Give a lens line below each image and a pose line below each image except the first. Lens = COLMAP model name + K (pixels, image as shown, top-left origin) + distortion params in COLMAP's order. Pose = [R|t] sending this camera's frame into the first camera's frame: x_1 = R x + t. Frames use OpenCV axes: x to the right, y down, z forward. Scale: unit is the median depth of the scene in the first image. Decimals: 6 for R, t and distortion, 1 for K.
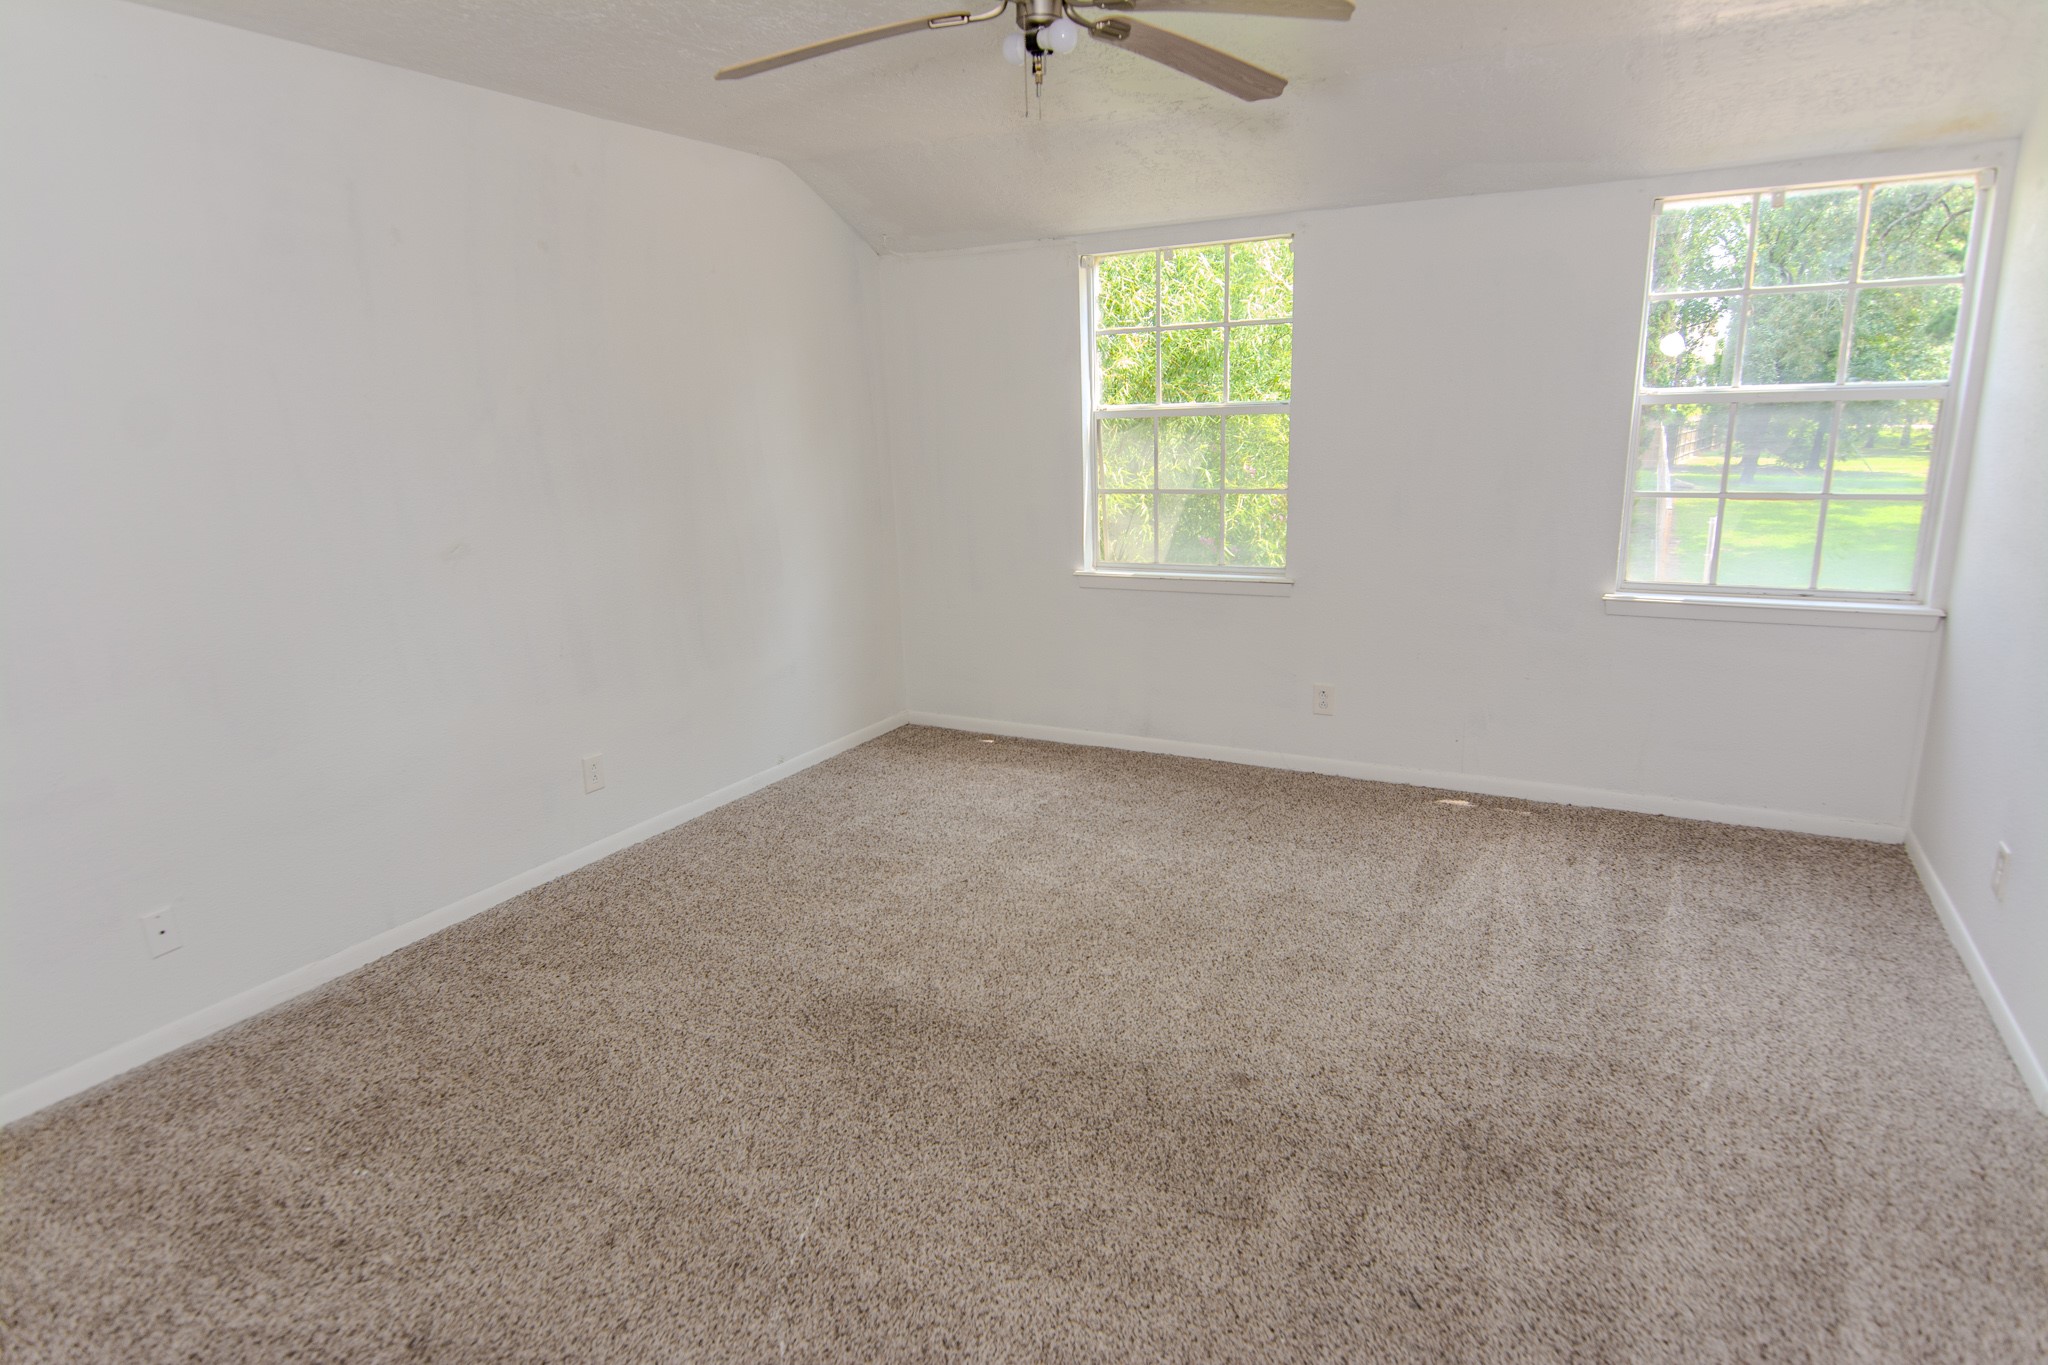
lens RADIAL K [[1109.0, 0, 1024.0], [0, 1109.0, 682.5], [0, 0, 1]] dist [0.002870, -0.015438]
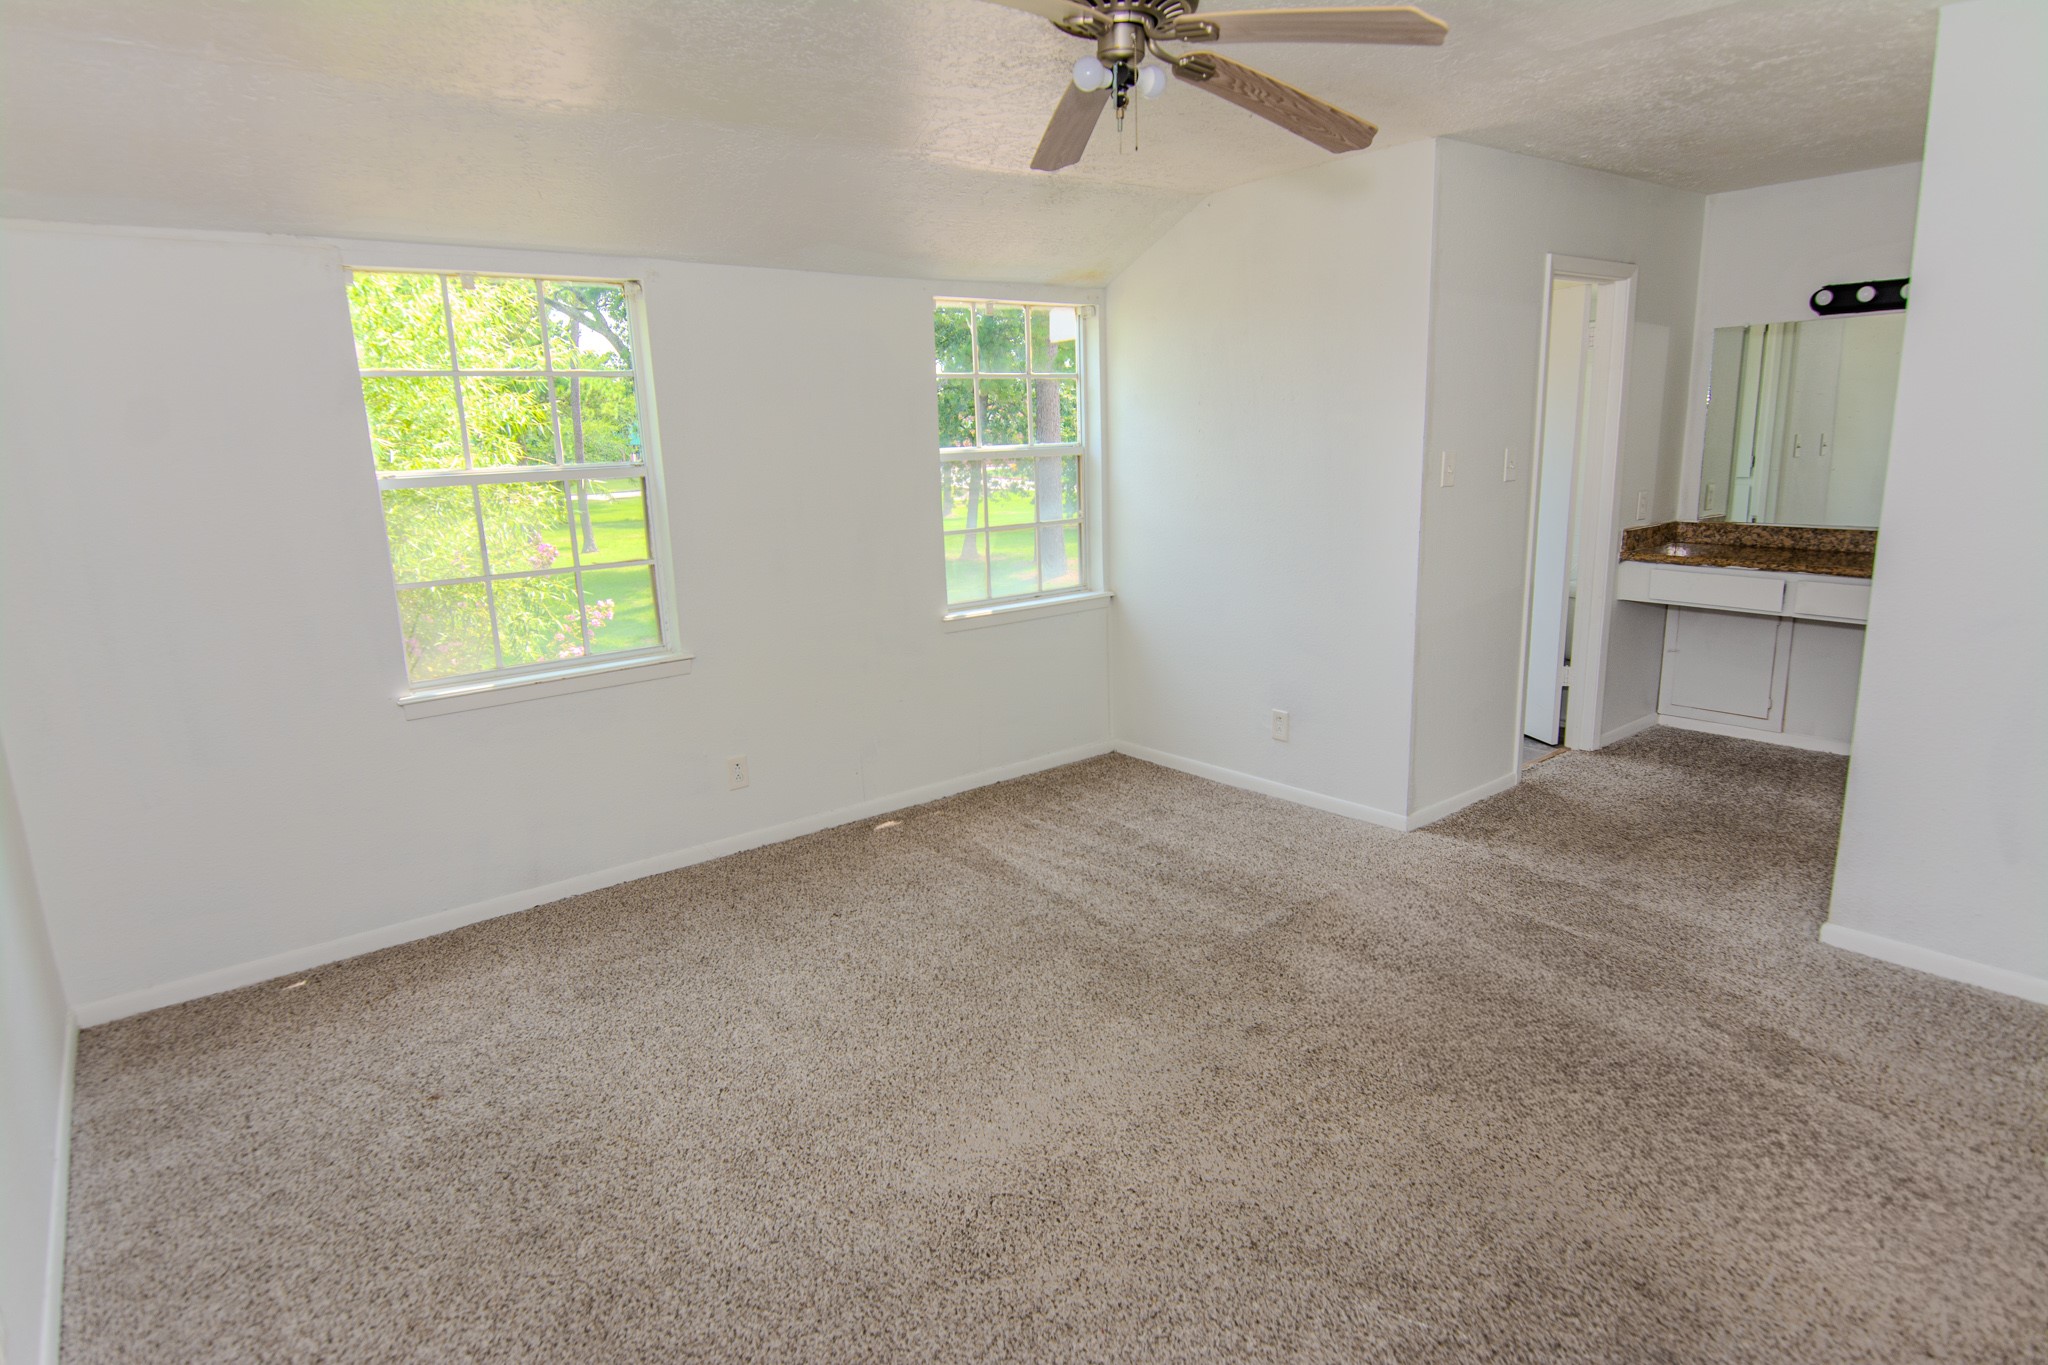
lens RADIAL K [[1109.0, 0, 1024.0], [0, 1109.0, 682.5], [0, 0, 1]] dist [0.002870, -0.015438]
pose [[0.402761, -0.175216, 0.898378, -0.553217], [0.247429, 0.965806, 0.077440, -0.084497], [-0.881228, 0.191095, 0.432343, 0.427985]]
